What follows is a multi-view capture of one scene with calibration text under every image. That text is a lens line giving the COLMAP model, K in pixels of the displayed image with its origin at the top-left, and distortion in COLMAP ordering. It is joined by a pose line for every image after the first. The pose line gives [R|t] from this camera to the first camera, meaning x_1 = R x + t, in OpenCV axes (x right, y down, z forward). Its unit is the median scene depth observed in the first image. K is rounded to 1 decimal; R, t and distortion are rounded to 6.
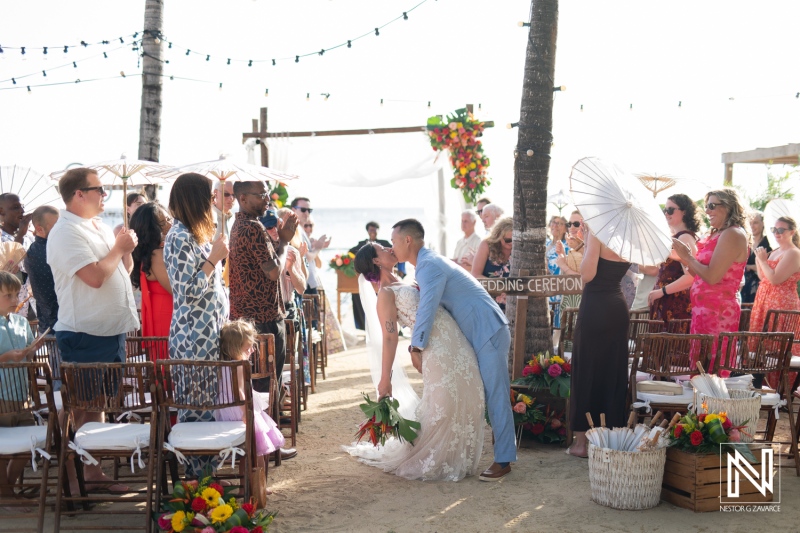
lens RADIAL K [[1135.0, 0, 400.0], [0, 1135.0, 266.5], [0, 0, 1]] dist [0.020259, 0.005507]
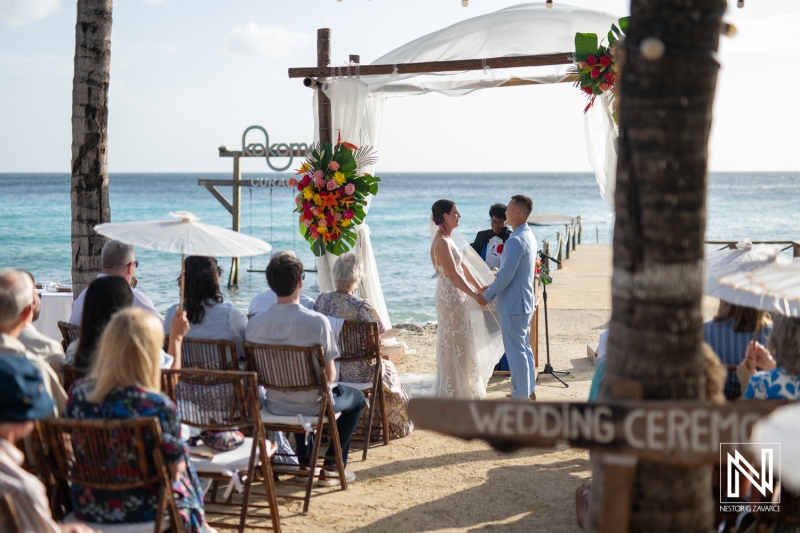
lens RADIAL K [[1135.0, 0, 400.0], [0, 1135.0, 266.5], [0, 0, 1]] dist [0.020259, 0.005507]
pose [[0.976987, 0.018761, -0.212471, 0.064626], [-0.012270, 0.999418, 0.031827, -0.025053], [0.212945, -0.028488, 0.976649, 0.365238]]
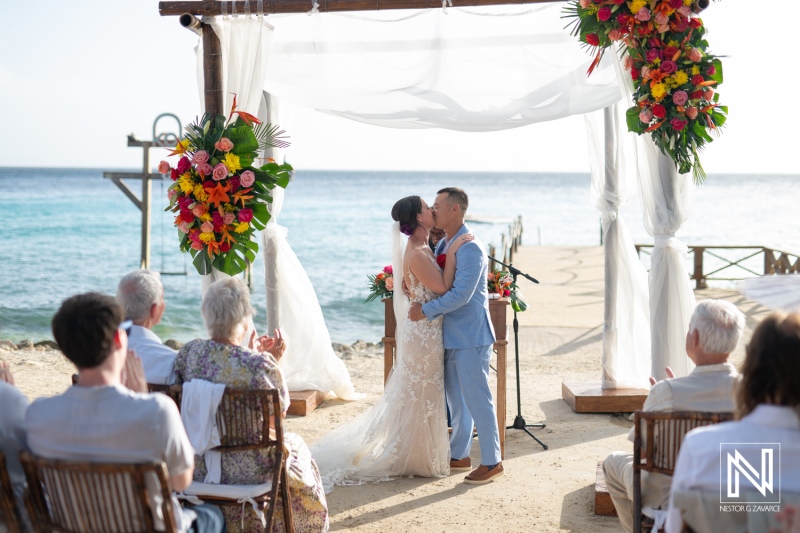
lens RADIAL K [[1104.1, 0, 400.5], [0, 1104.1, 230.3], [0, 0, 1]] dist [0.181765, -0.015139]
pose [[0.988455, 0.019976, -0.150193, 0.024095], [-0.019928, 0.999800, 0.001821, -0.029814], [0.150199, 0.001193, 0.988655, 0.568228]]
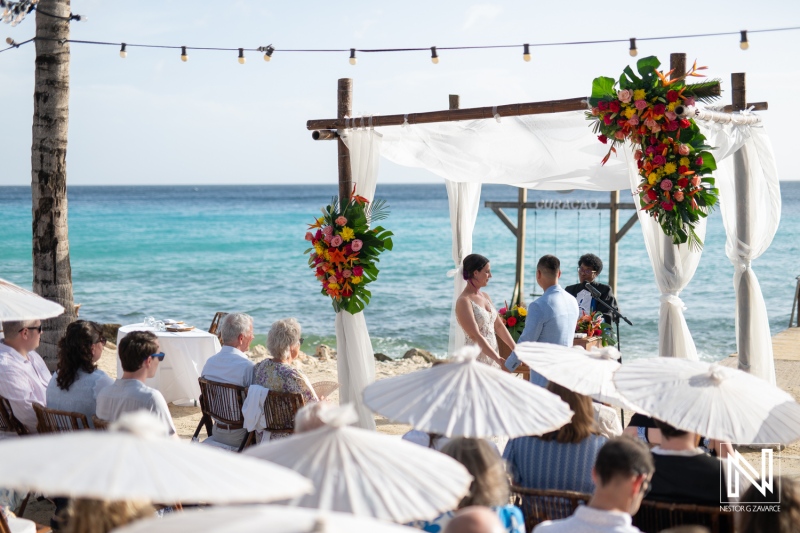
lens RADIAL K [[1135.0, 0, 400.0], [0, 1135.0, 266.5], [0, 0, 1]] dist [0.020259, 0.005507]
pose [[0.841270, 0.038803, -0.539221, 0.251165], [-0.025391, 0.999156, 0.032287, -0.056773], [0.540019, -0.013470, 0.841545, 0.479409]]
